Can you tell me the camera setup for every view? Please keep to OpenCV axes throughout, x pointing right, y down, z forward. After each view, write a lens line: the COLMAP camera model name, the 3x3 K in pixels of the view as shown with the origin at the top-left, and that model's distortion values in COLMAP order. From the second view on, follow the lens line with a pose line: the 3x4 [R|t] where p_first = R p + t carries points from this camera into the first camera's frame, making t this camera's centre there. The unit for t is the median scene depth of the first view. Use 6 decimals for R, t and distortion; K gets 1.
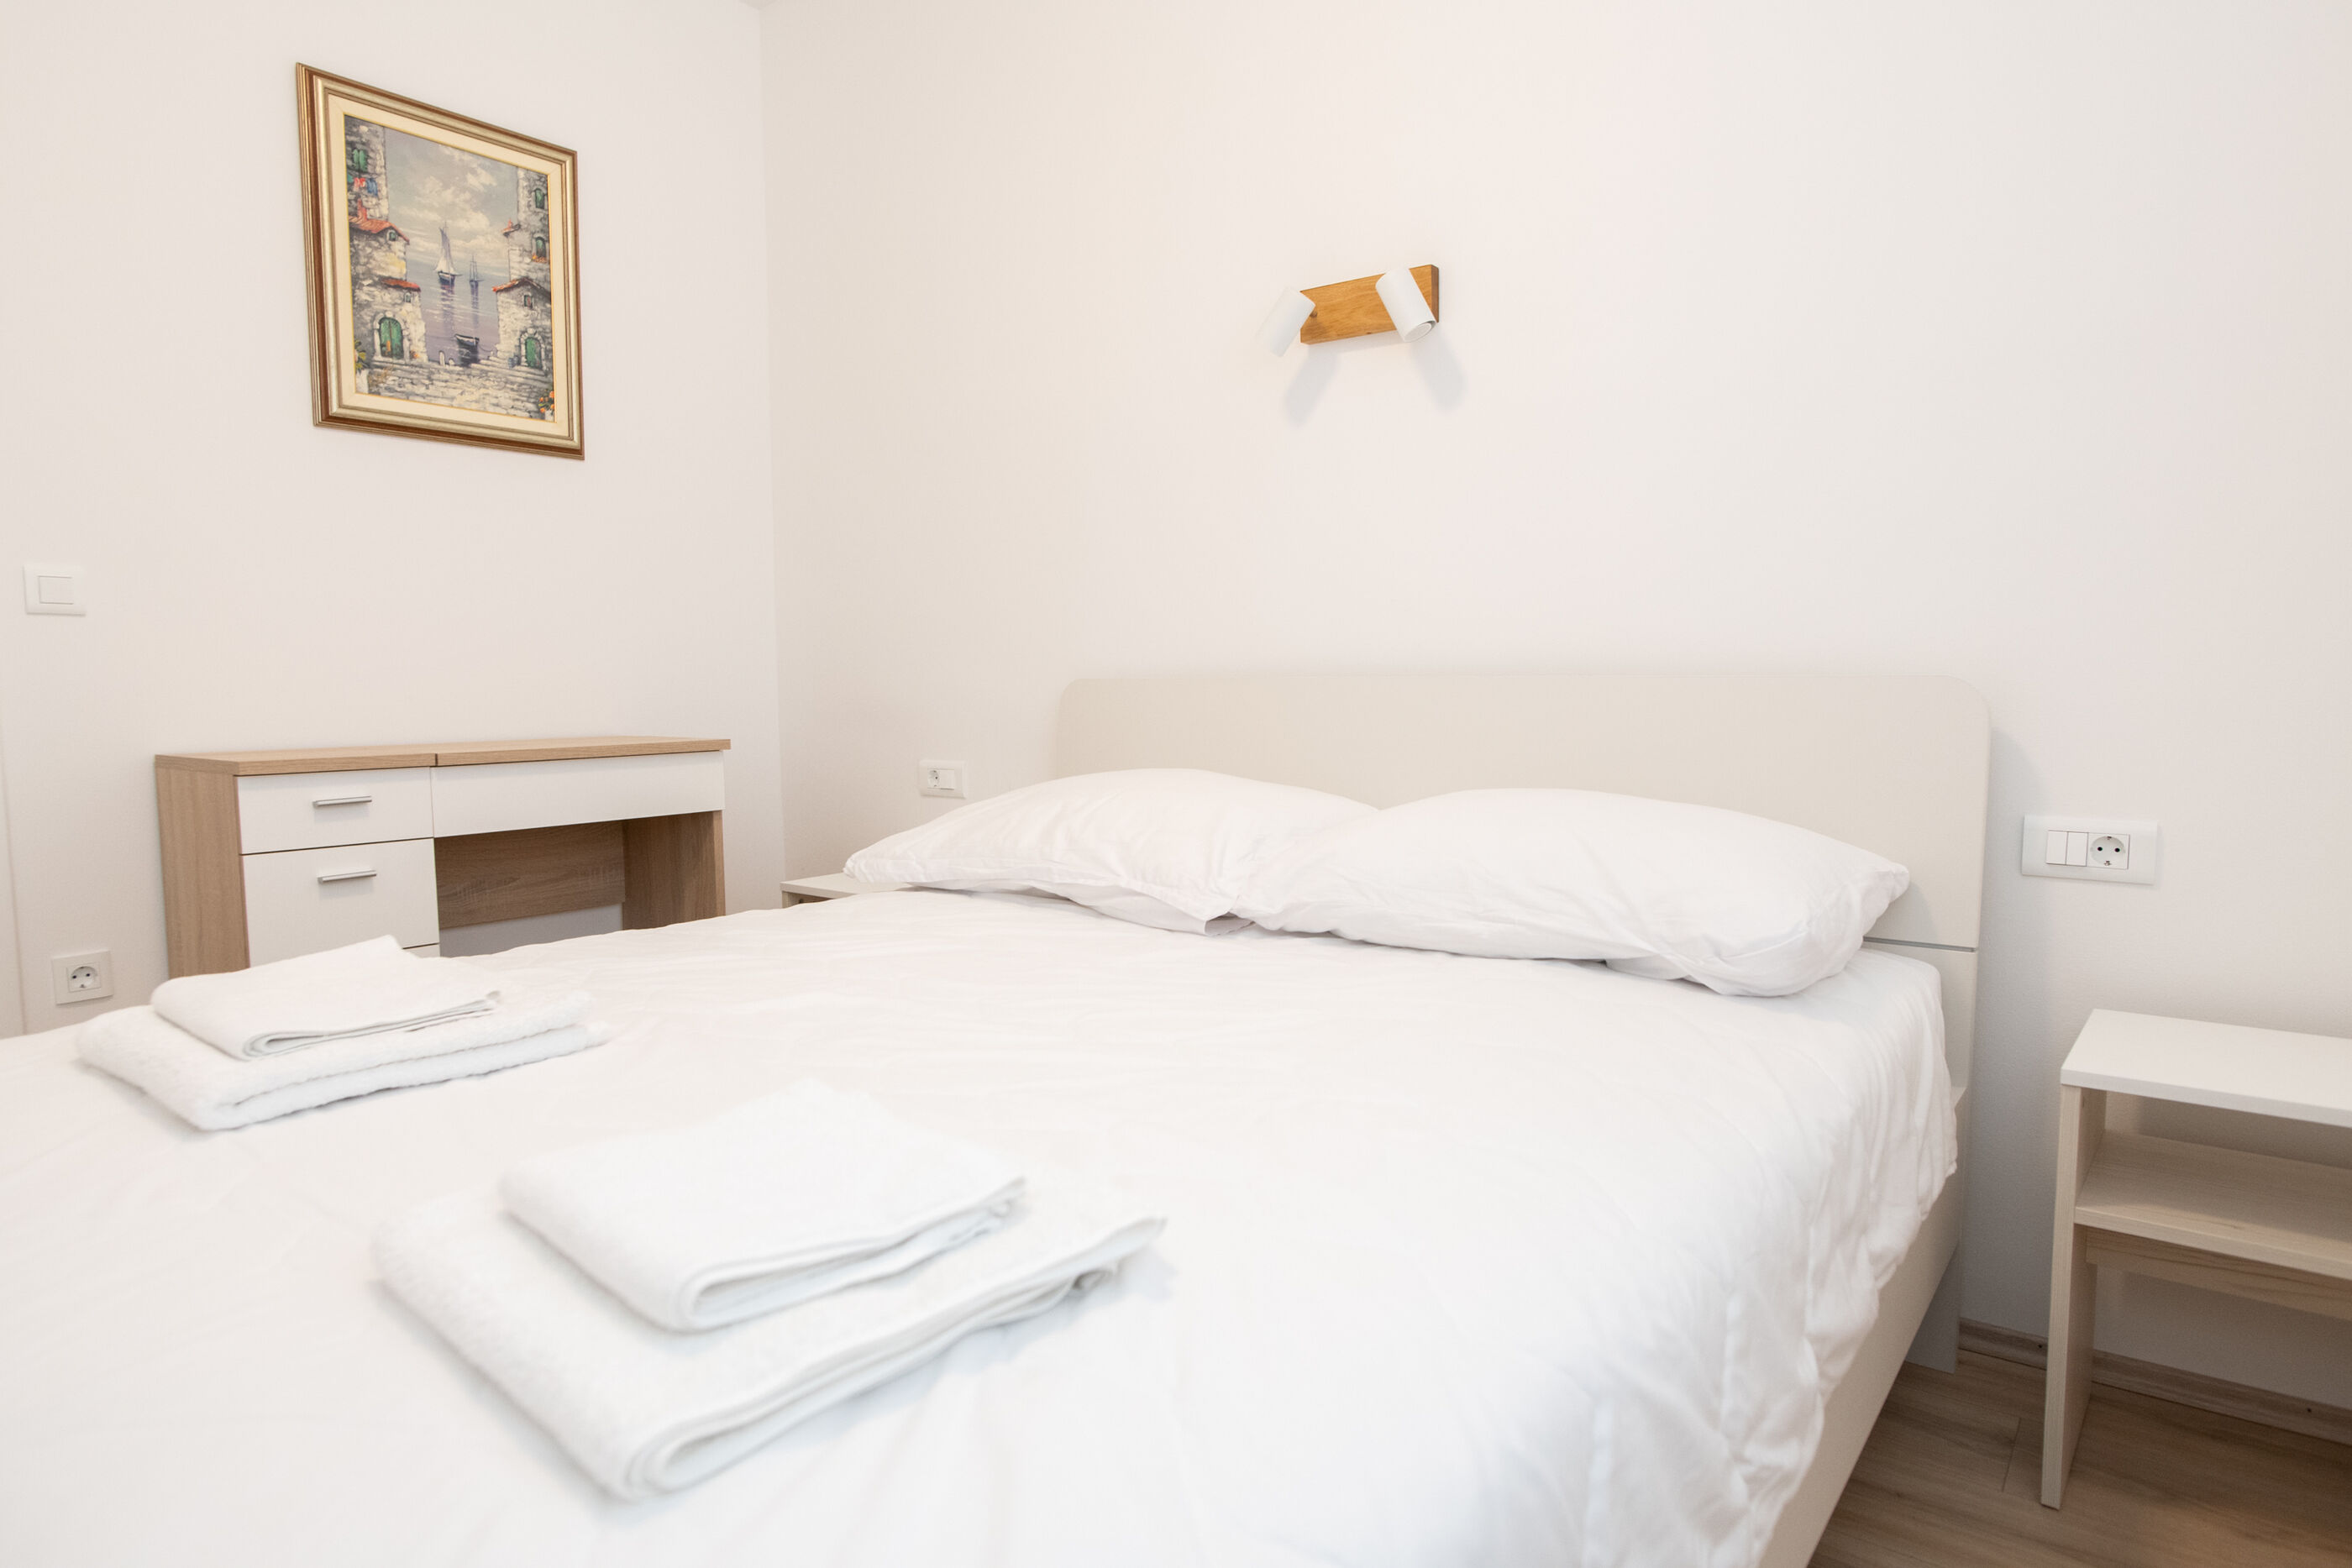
lens RADIAL K [[1350.1, 0, 1176.0], [0, 1350.1, 787.3], [0, 0, 1]] dist [-0.021582, 0.011103]
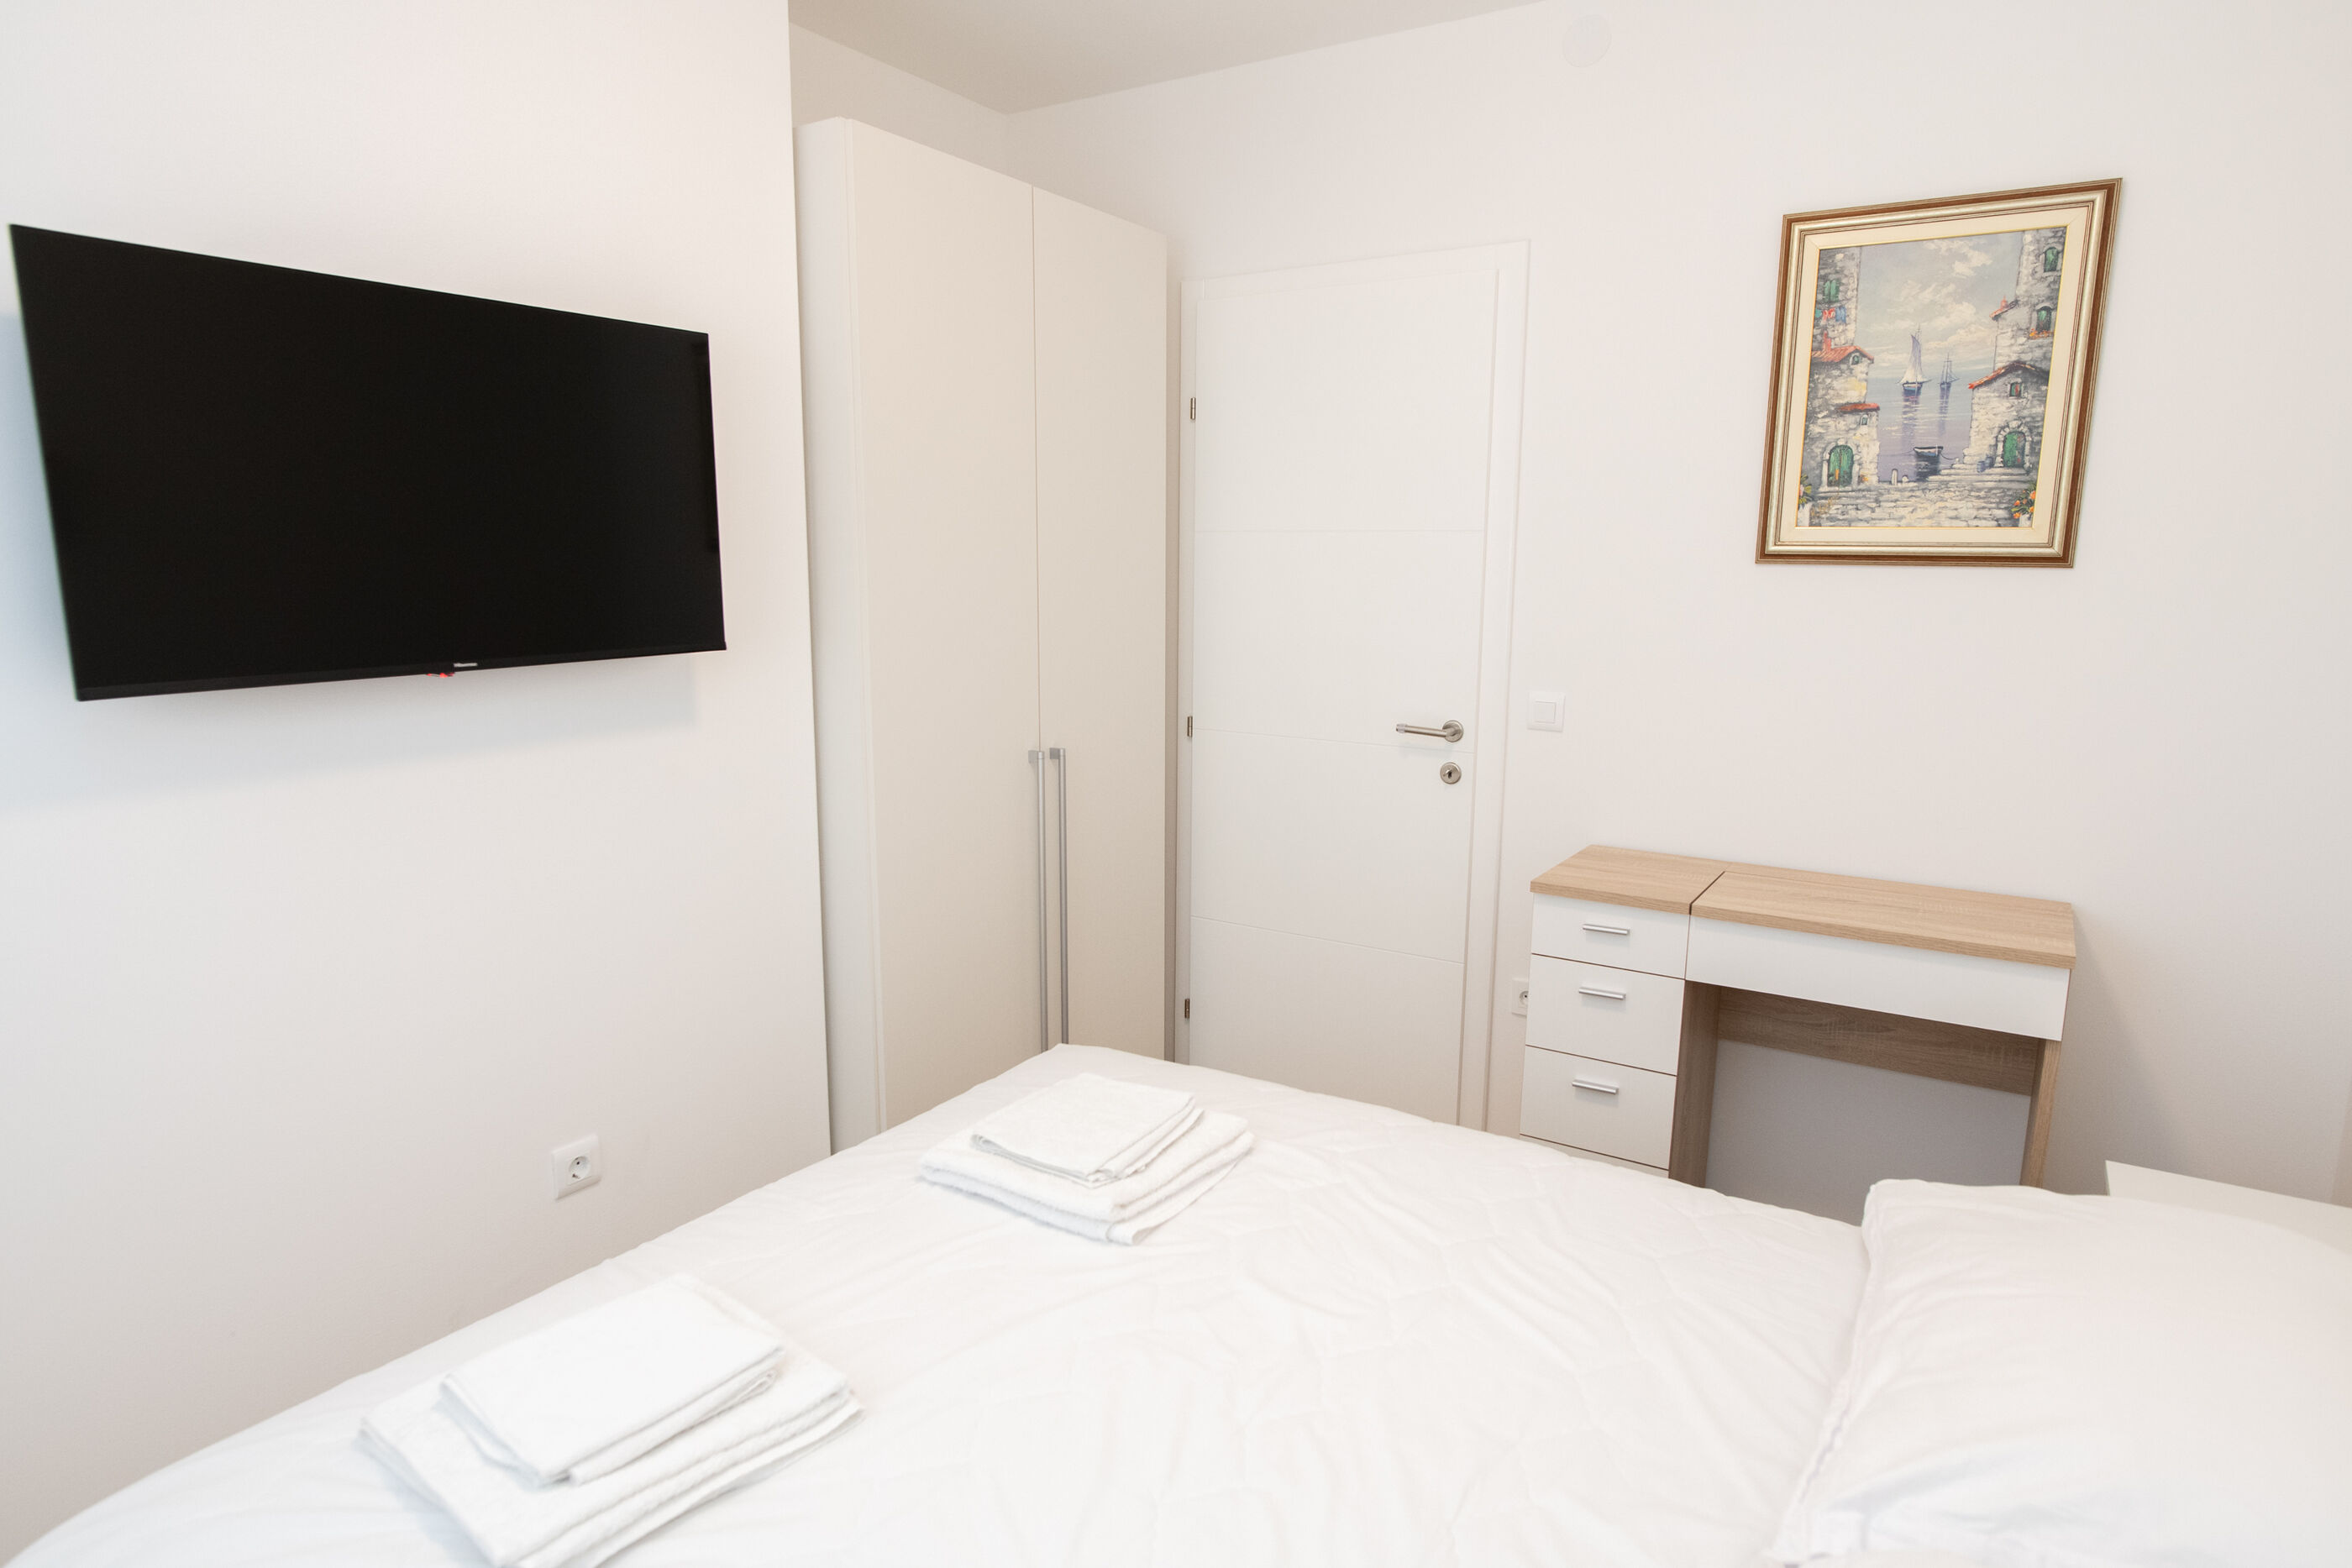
lens RADIAL K [[1350.1, 0, 1176.4], [0, 1350.1, 779.6], [0, 0, 1]] dist [-0.021582, 0.011103]
pose [[0.084814, 0.176557, -0.980630, 0.363700], [-0.087452, 0.981697, 0.169185, -0.225091], [0.992552, 0.071409, 0.098702, 0.420914]]
